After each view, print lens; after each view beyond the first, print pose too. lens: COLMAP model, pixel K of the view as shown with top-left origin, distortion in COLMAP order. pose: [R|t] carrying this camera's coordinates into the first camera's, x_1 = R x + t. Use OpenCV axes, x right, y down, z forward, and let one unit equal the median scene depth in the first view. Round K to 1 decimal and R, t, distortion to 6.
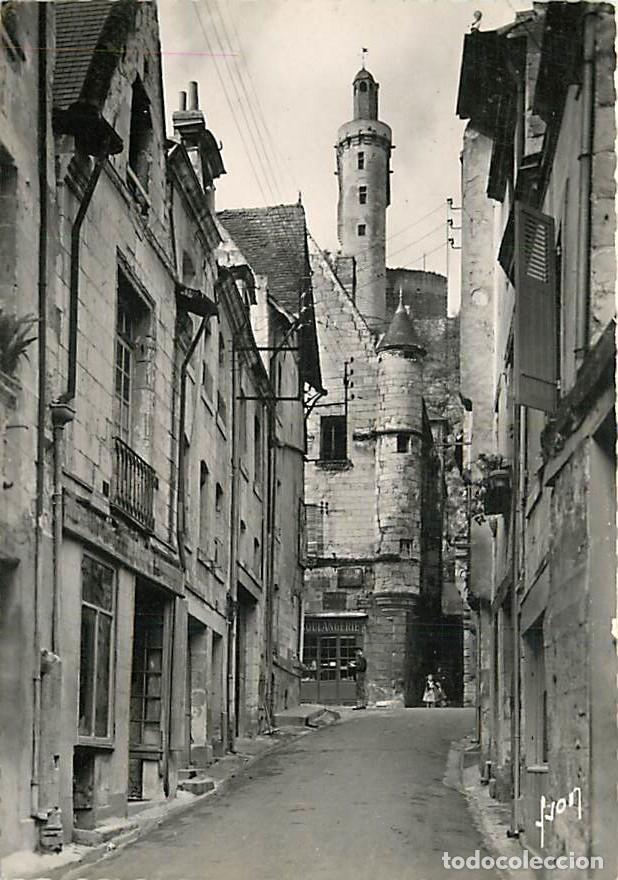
lens RADIAL K [[1320.2, 0, 309.0], [0, 1320.2, 440.0], [0, 0, 1]] dist [-0.001048, -0.003936]
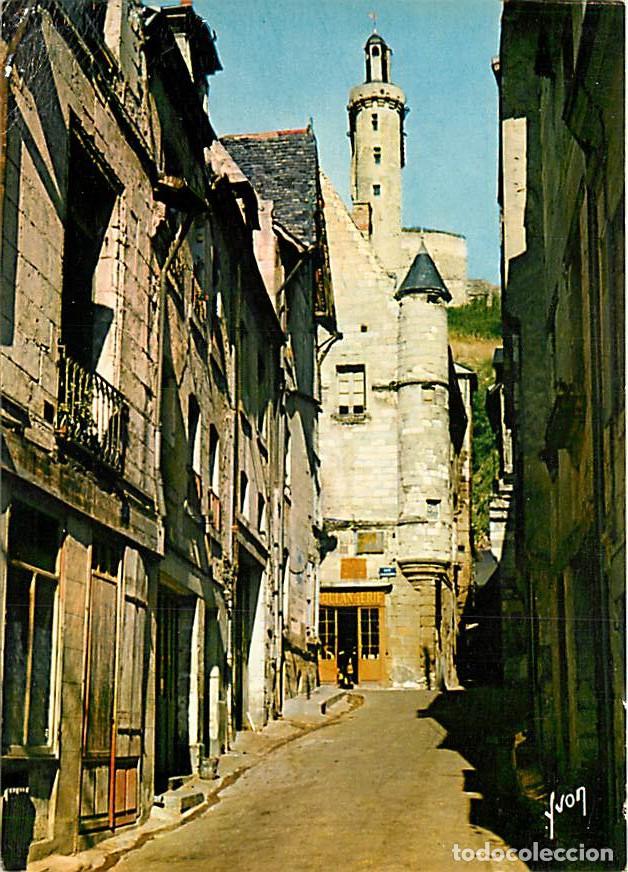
lens RADIAL K [[1349.3, 0, 314.0], [0, 1349.3, 436.0], [0, 0, 1]] dist [0.013739, 0.049198]
pose [[0.999893, -0.012079, -0.008238, 0.001264], [0.012226, 0.999761, 0.018140, 0.016866], [0.008017, -0.018238, 0.999802, 0.101867]]
